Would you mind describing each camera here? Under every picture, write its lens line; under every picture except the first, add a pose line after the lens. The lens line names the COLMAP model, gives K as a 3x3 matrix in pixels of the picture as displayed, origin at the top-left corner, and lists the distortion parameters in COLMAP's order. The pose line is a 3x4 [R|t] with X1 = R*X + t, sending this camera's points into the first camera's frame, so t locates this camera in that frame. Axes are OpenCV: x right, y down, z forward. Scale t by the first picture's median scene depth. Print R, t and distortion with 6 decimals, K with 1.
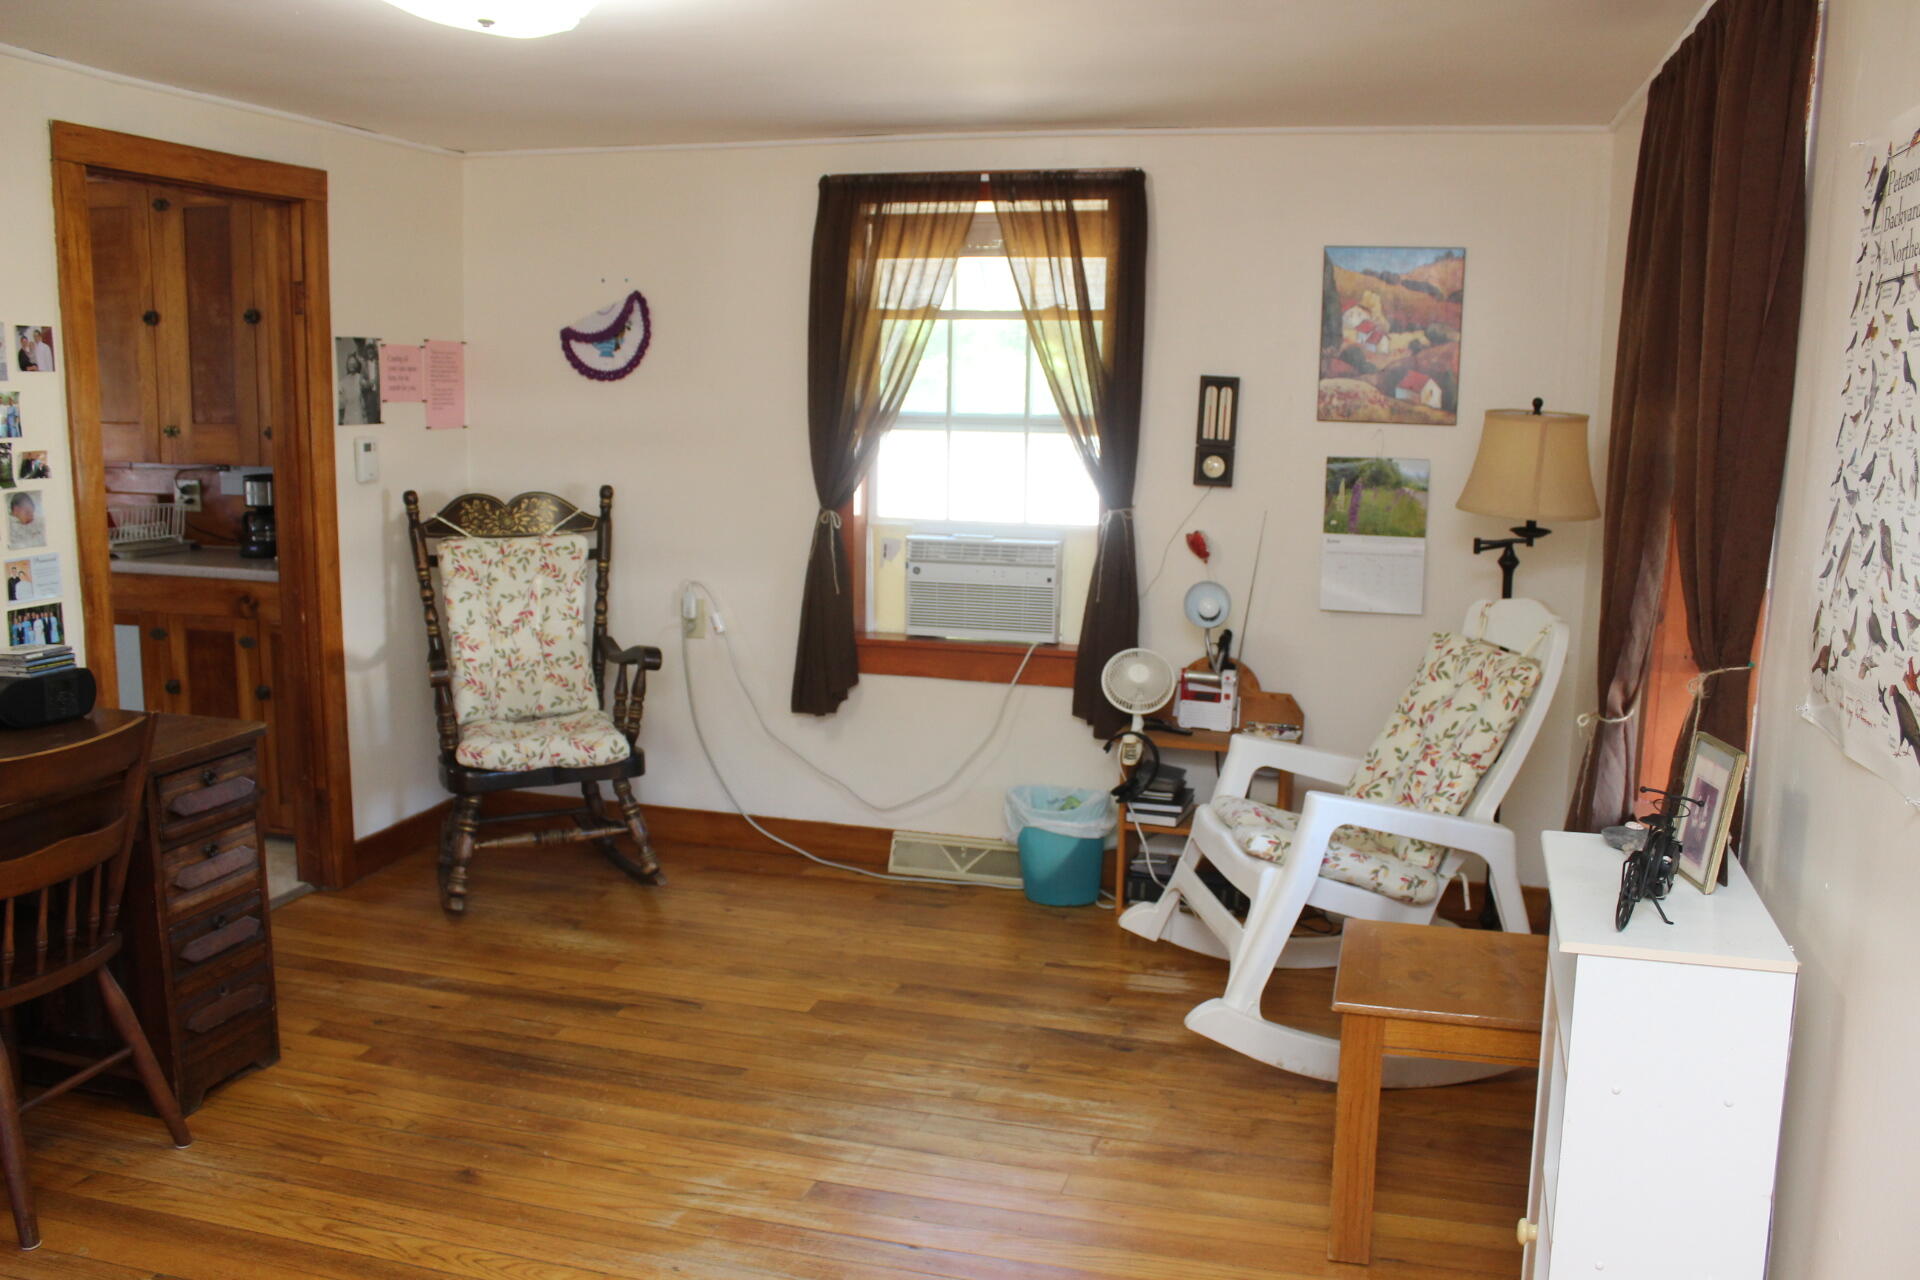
lens RADIAL K [[1606.0, 0, 951.4], [0, 1606.0, 649.5], [0, 0, 1]] dist [-0.154548, 0.134568]
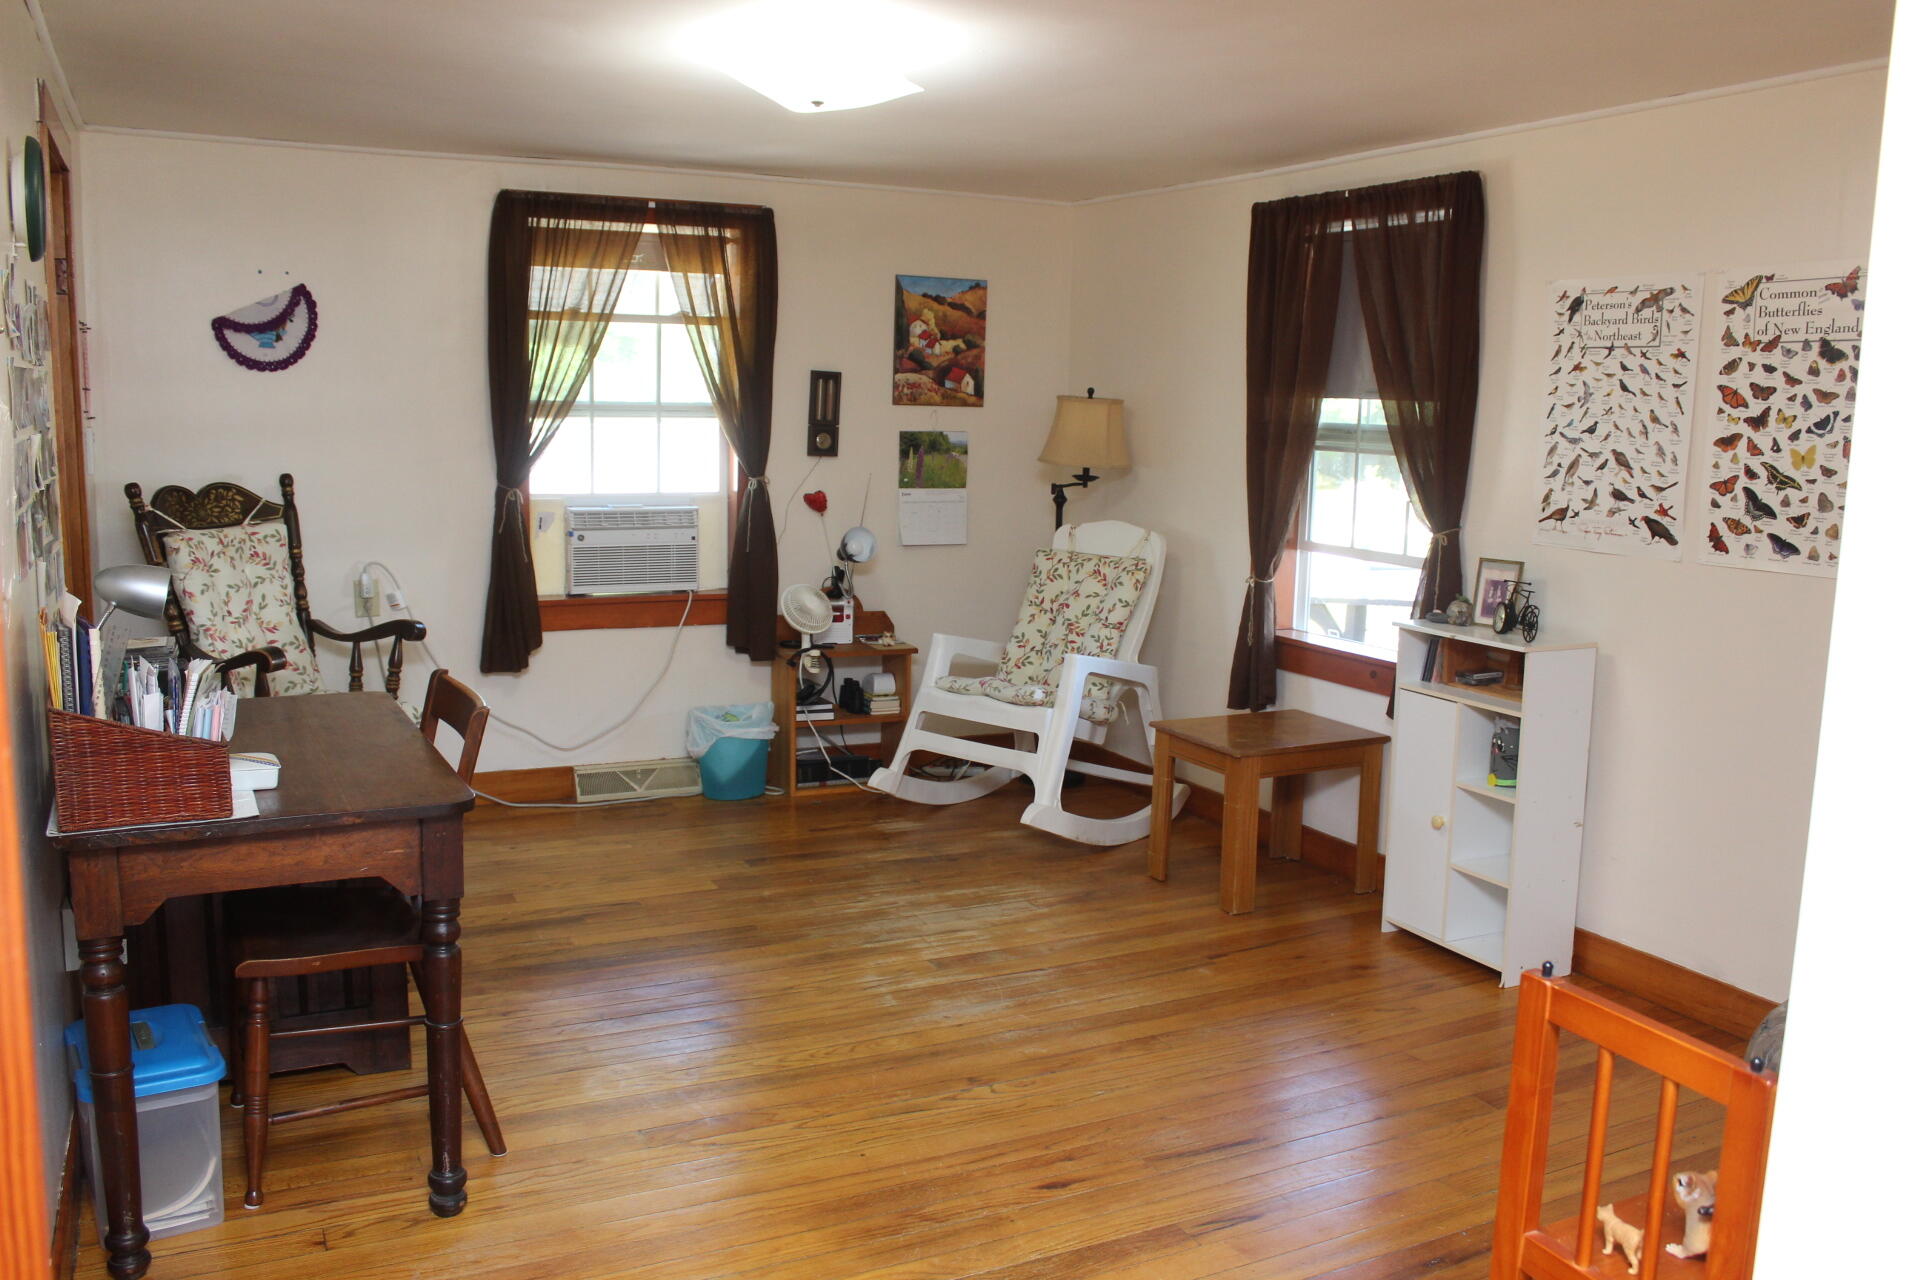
lens RADIAL K [[1606.0, 0, 977.1], [0, 1606.0, 651.8], [0, 0, 1]] dist [-0.154548, 0.134568]
pose [[0.737134, -0.102959, 0.667857, -0.626856], [0.096336, 0.994241, 0.046946, 0.006706], [-0.668844, 0.029733, 0.742808, -0.042227]]
